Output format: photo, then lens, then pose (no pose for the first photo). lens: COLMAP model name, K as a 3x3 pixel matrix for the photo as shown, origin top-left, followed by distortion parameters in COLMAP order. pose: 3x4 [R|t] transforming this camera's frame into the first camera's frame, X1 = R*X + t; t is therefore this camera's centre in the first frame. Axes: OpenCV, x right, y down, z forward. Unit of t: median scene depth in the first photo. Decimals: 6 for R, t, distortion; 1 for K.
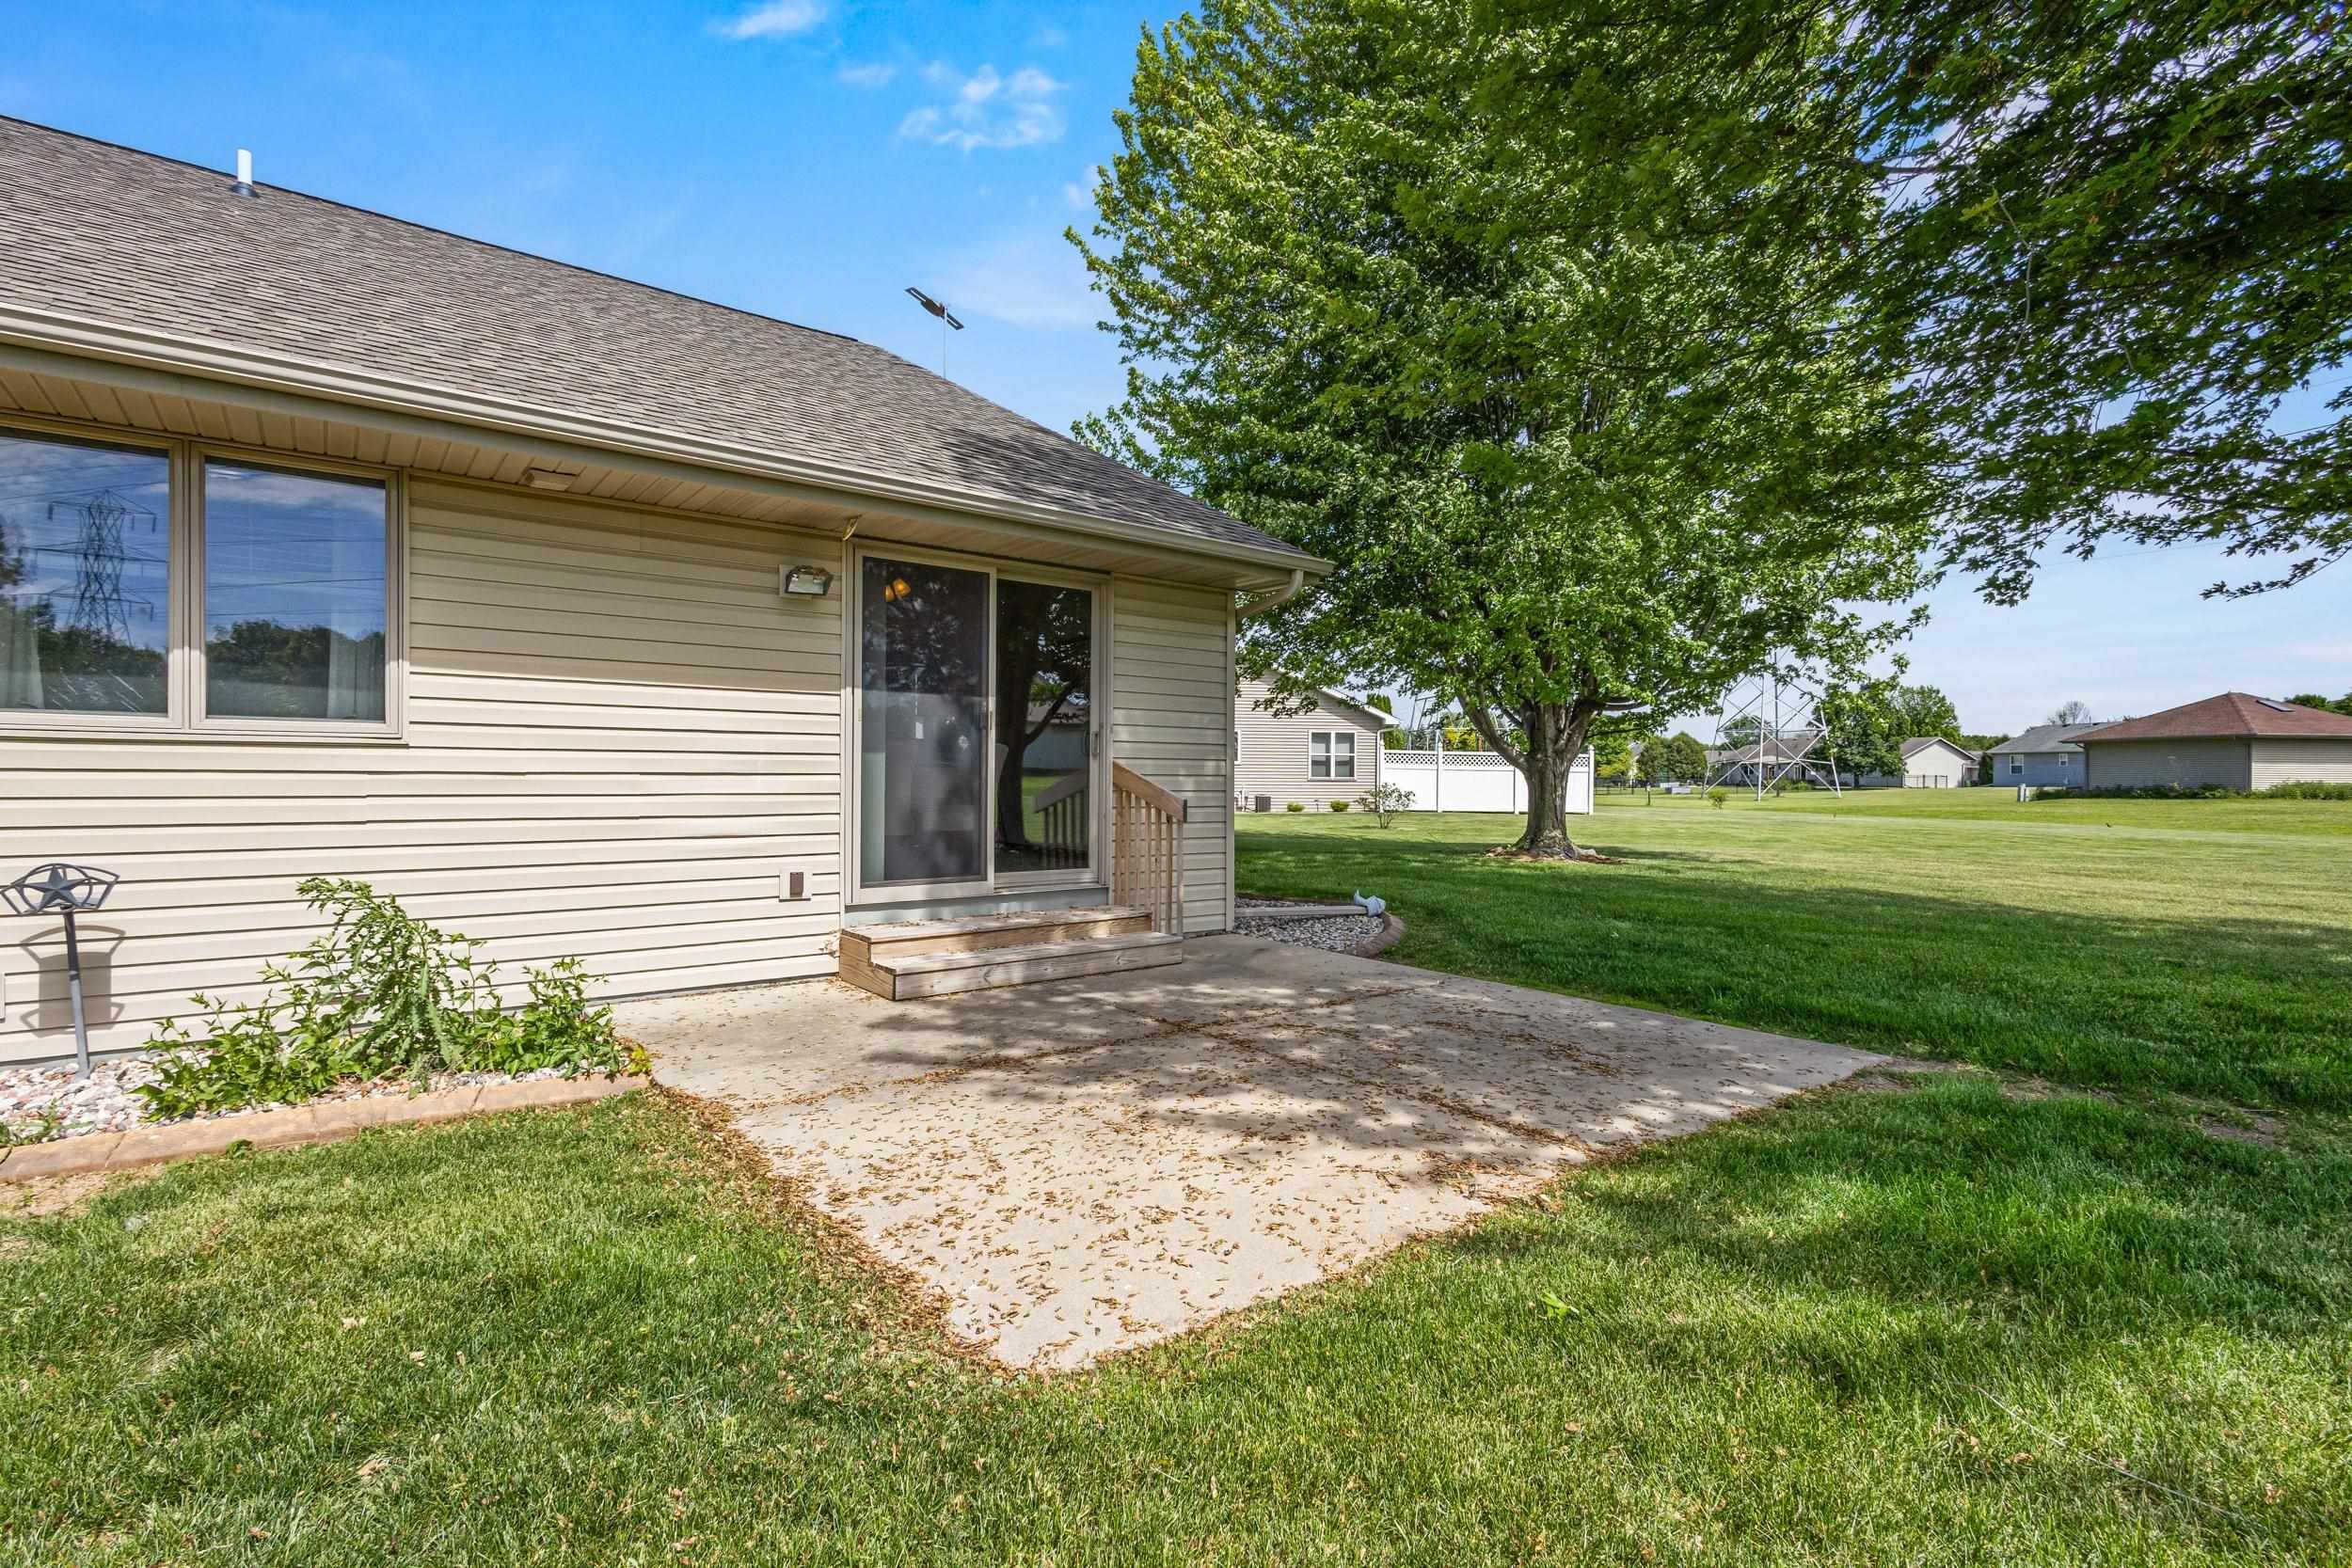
lens RADIAL K [[1081.5, 0, 1169.0], [0, 1081.5, 782.4], [0, 0, 1]] dist [0.006180, -0.000027]
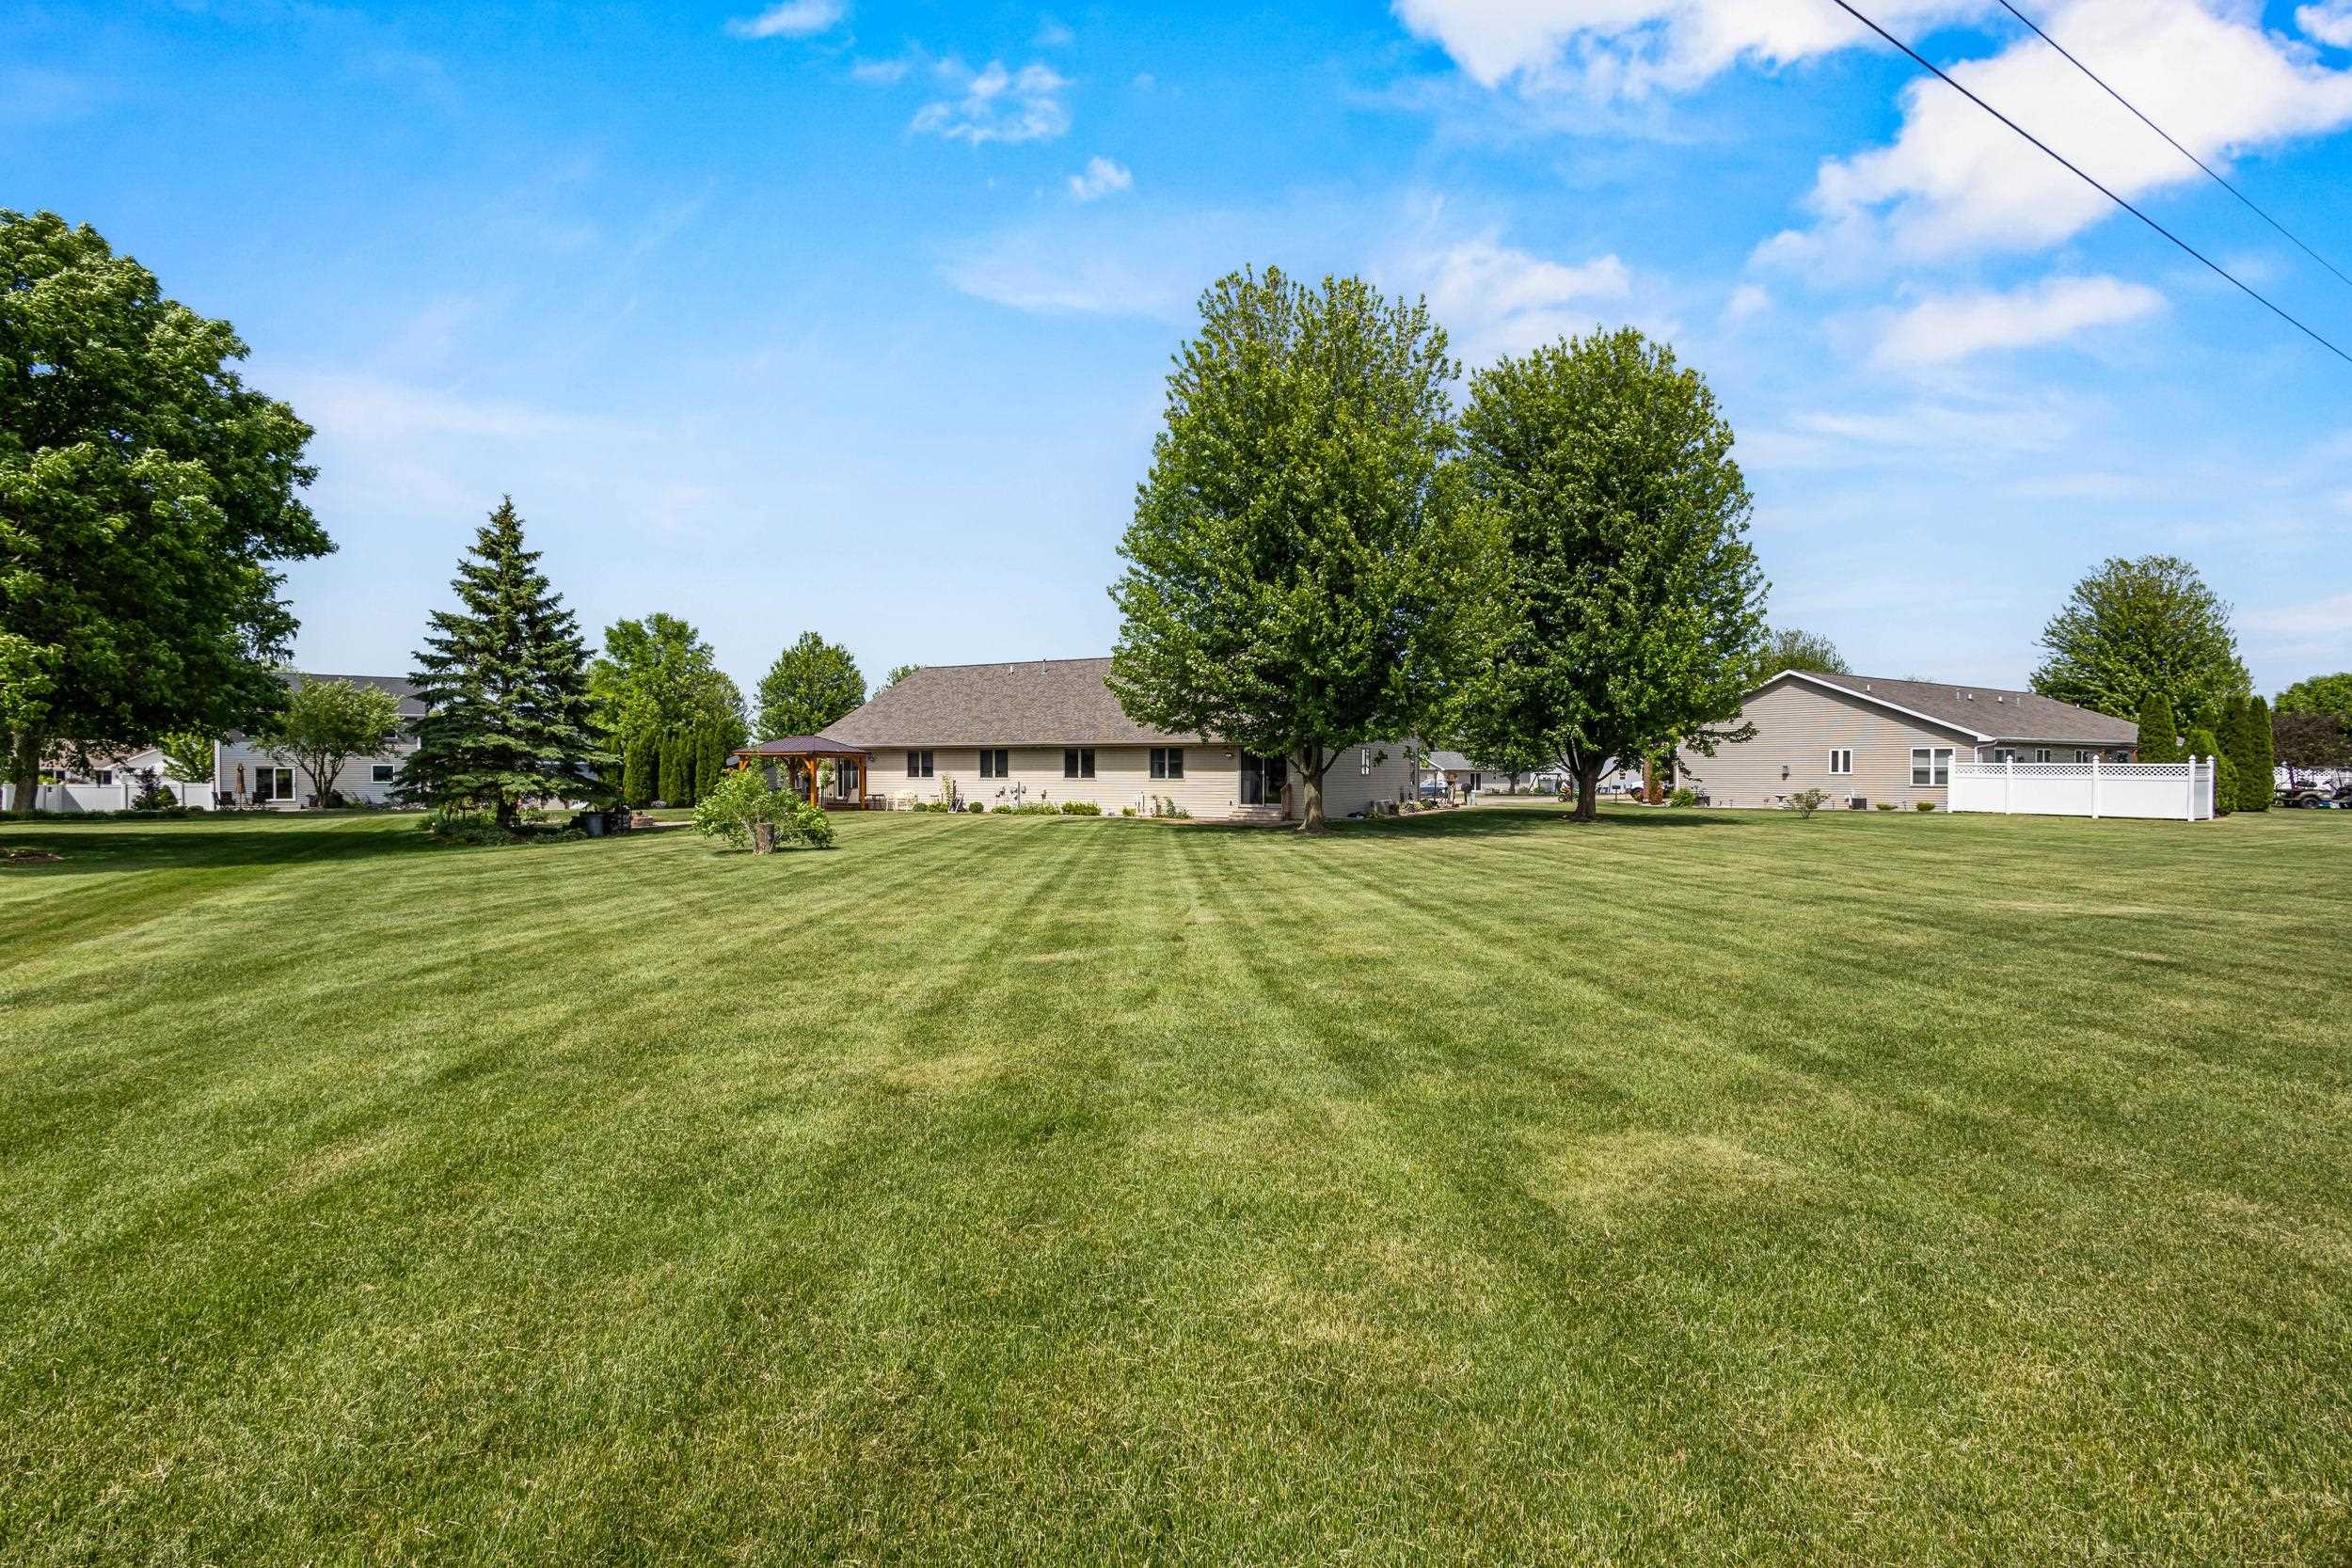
lens RADIAL K [[1081.5, 0, 1169.0], [0, 1081.5, 782.4], [0, 0, 1]] dist [0.006180, -0.000027]
pose [[0.431637, 0.003044, -0.902042, 5.079327], [-0.003790, 0.999992, 0.001561, -0.030701], [0.902039, 0.002745, 0.431645, -1.998726]]
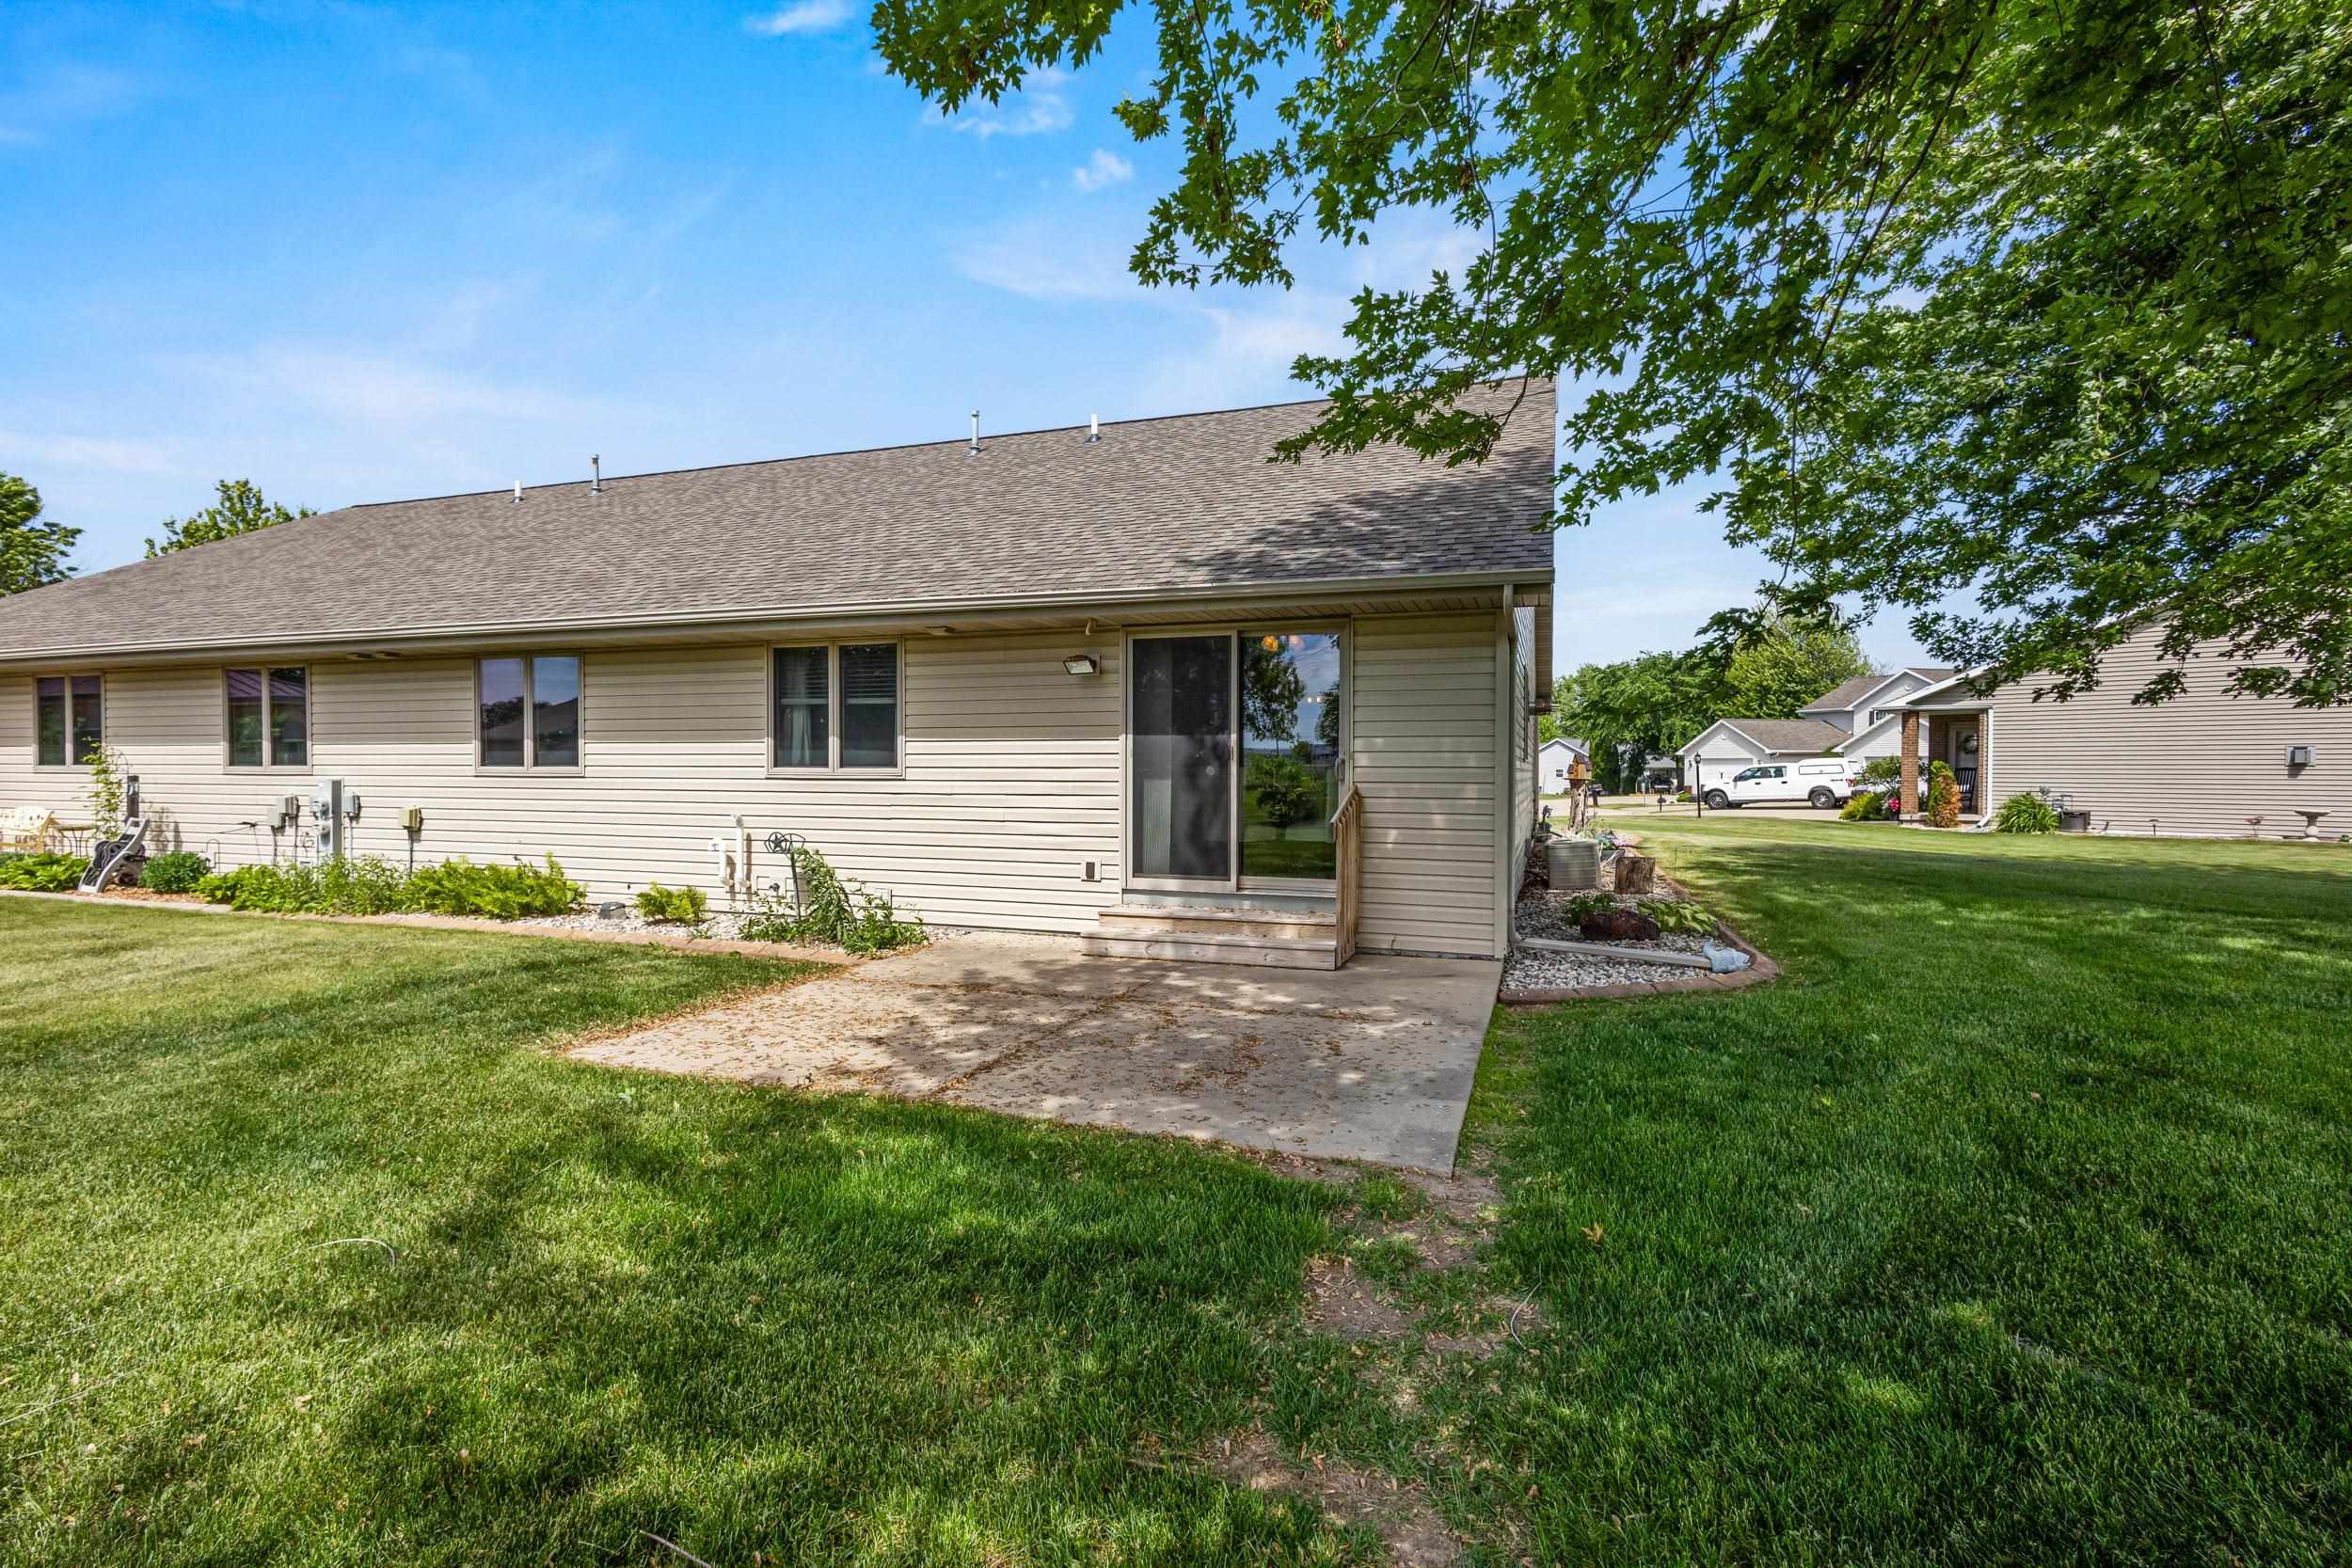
lens RADIAL K [[1092.3, 0, 1171.3], [0, 1092.3, 780.4], [0, 0, 1]] dist [0.002731, -0.000685]
pose [[0.537202, 0.004403, -0.843442, 0.952692], [-0.004349, 0.999988, 0.002450, -0.031773], [0.843442, 0.002352, 0.537214, 0.291317]]
